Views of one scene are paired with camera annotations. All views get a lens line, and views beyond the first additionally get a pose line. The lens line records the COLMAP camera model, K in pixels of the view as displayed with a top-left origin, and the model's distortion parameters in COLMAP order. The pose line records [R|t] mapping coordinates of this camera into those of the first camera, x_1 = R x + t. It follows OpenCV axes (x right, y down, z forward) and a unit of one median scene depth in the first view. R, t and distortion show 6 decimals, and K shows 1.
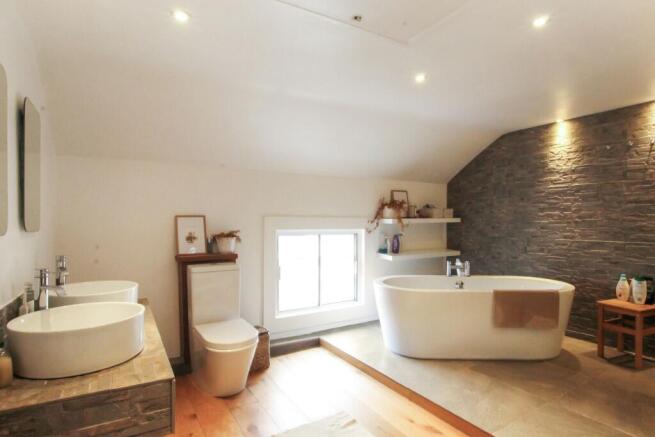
lens RADIAL K [[340.9, 0, 327.0], [0, 340.9, 220.3], [0, 0, 1]] dist [-0.005730, -0.000779]
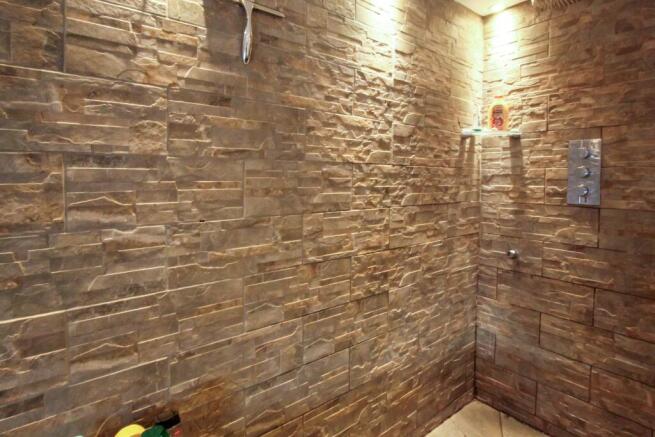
lens RADIAL K [[340.9, 0, 334.3], [0, 340.9, 190.2], [0, 0, 1]] dist [-0.005730, -0.000779]
pose [[-0.135980, -0.026259, 0.990363, 0.604364], [0.002589, 0.999636, 0.026860, -0.034970], [-0.990708, 0.006217, -0.135863, 0.842106]]
